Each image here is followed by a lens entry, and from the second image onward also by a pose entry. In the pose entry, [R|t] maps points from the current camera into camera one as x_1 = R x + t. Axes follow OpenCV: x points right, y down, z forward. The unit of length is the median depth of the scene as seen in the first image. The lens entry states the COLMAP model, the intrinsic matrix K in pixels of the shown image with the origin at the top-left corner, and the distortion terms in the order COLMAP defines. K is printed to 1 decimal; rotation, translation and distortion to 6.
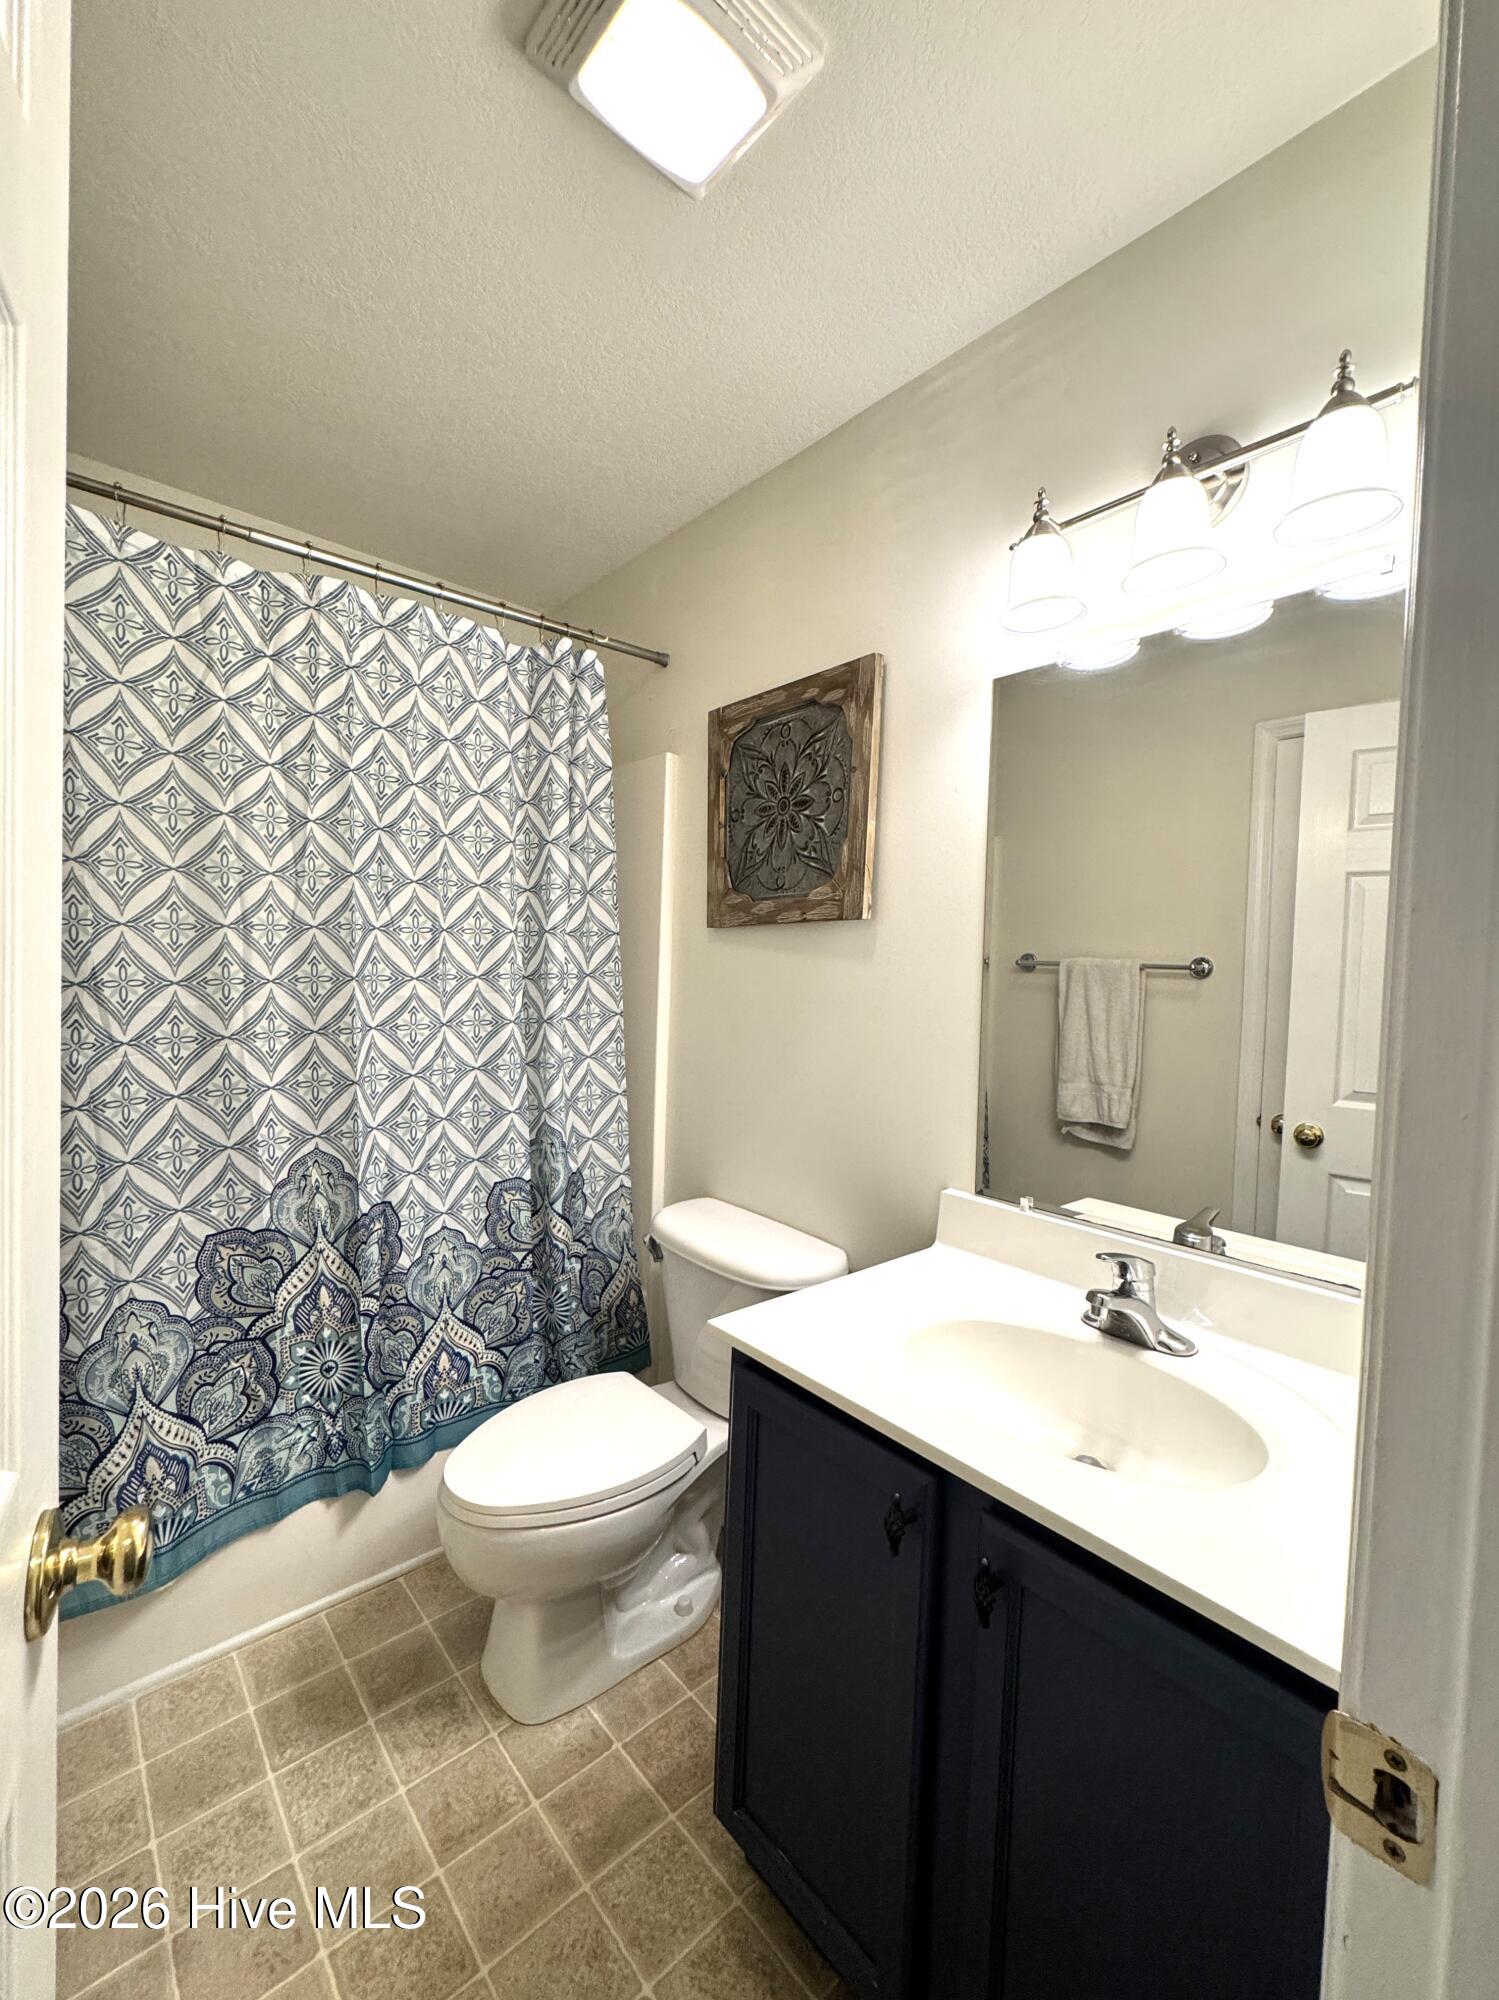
lens RADIAL K [[816.1, 0, 747.6], [0, 816.1, 995.9], [0, 0, 1]] dist [-0.001339, 0.000484]
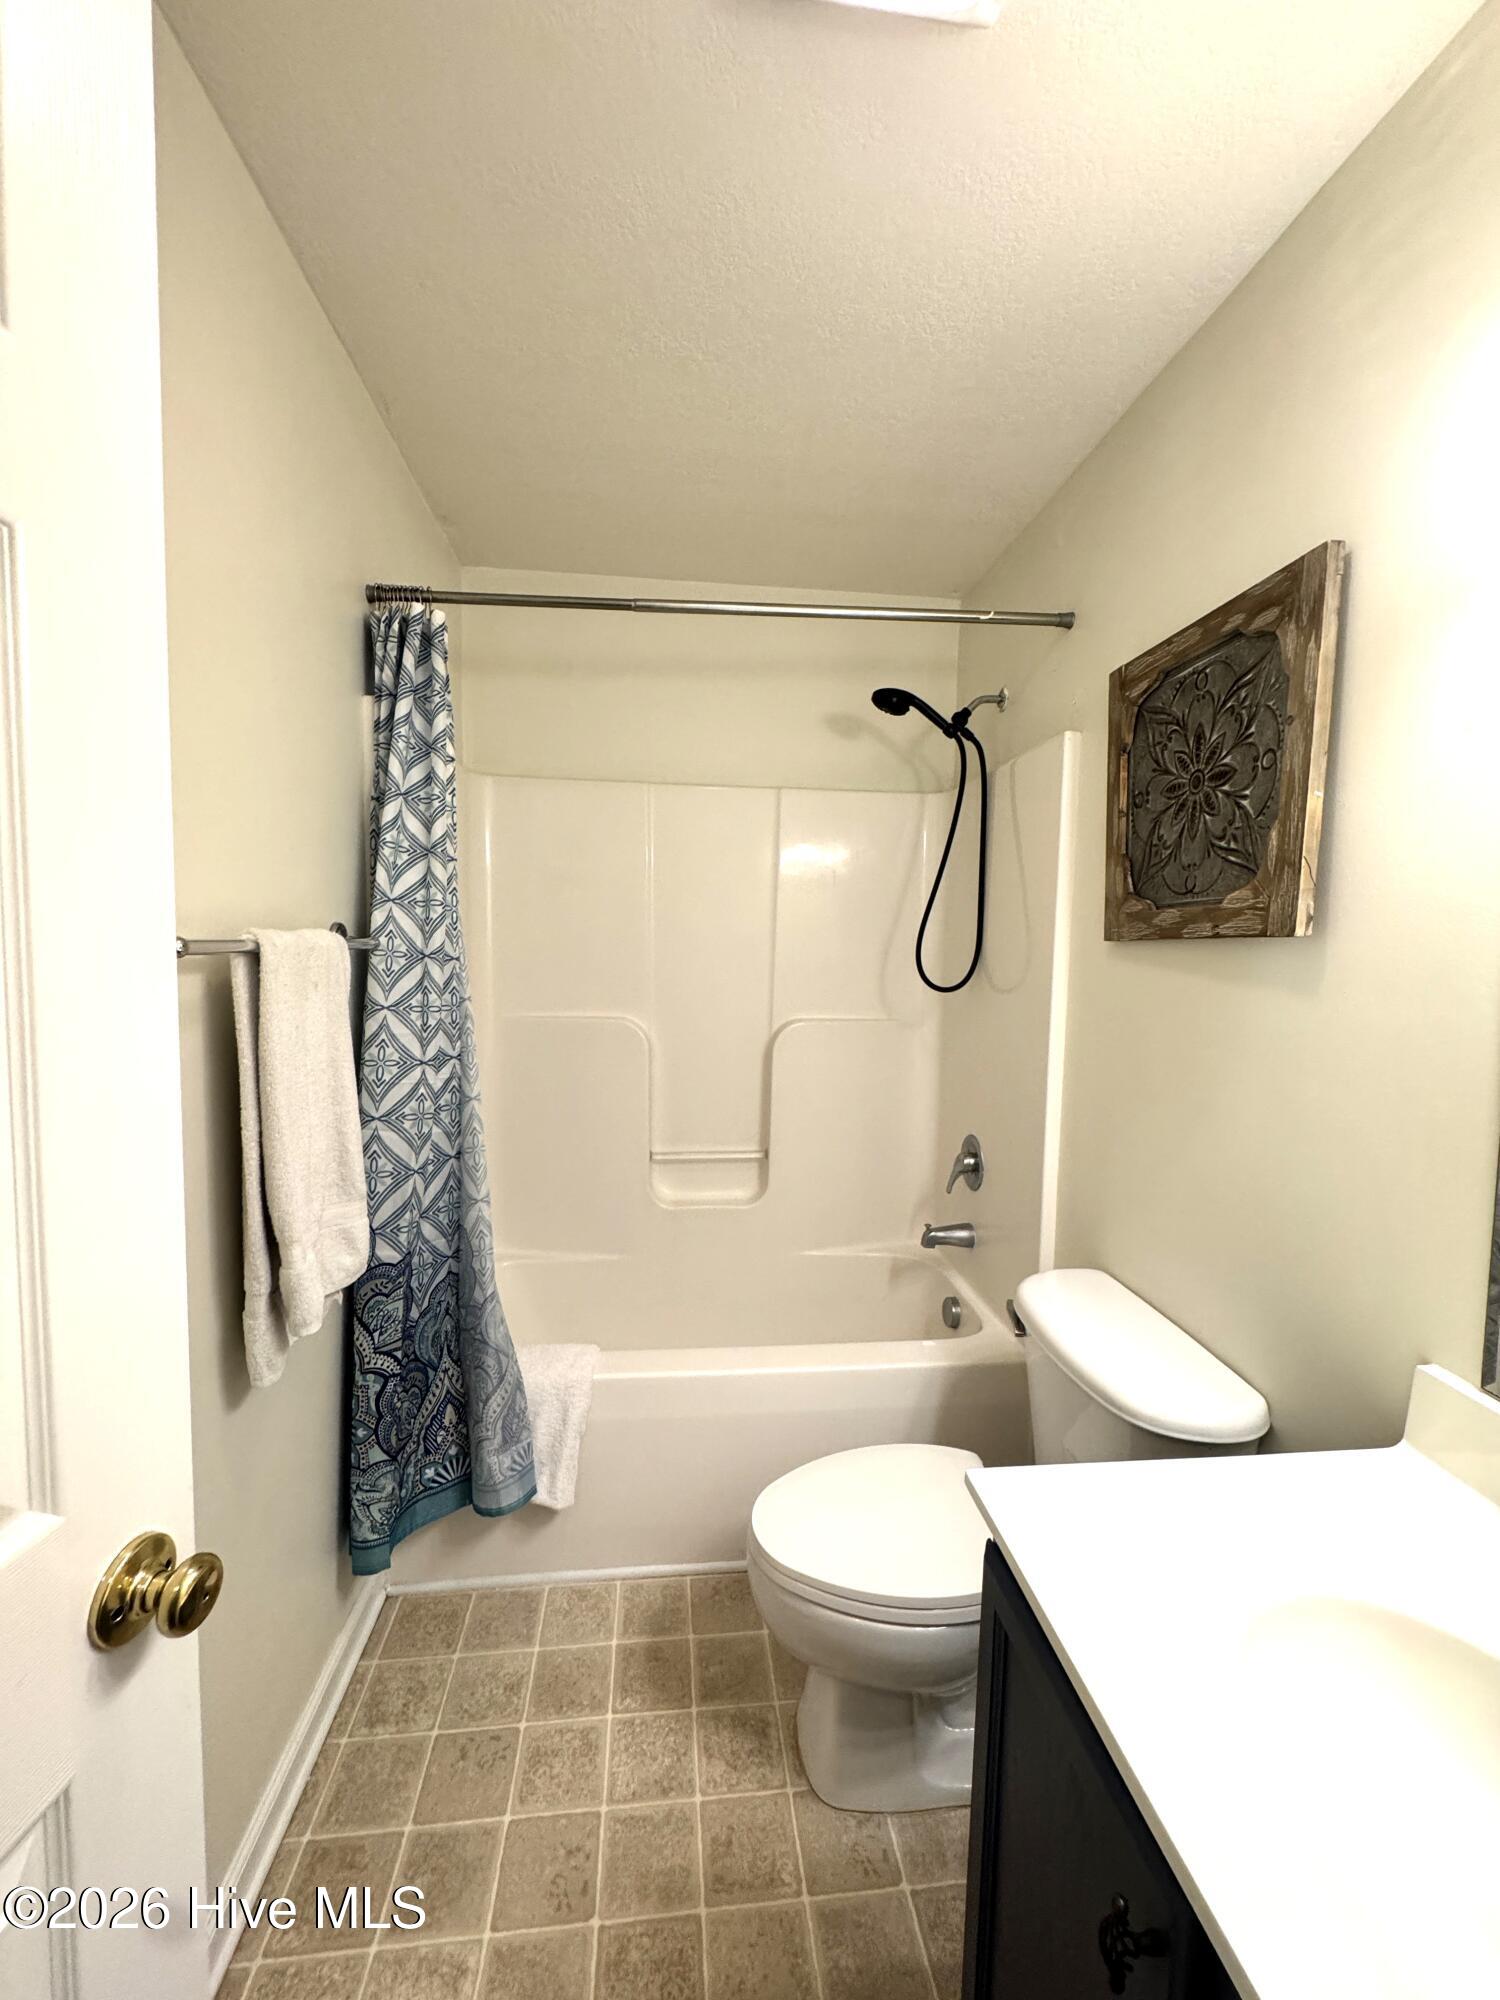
lens RADIAL K [[802.3, 0, 753.3], [0, 802.3, 995.0], [0, 0, 1]] dist [-0.002750, 0.000350]
pose [[0.818382, 0.023060, -0.574212, 0.144936], [-0.013136, 0.999684, 0.021425, -0.049386], [0.574525, -0.009991, 0.818426, 0.167467]]
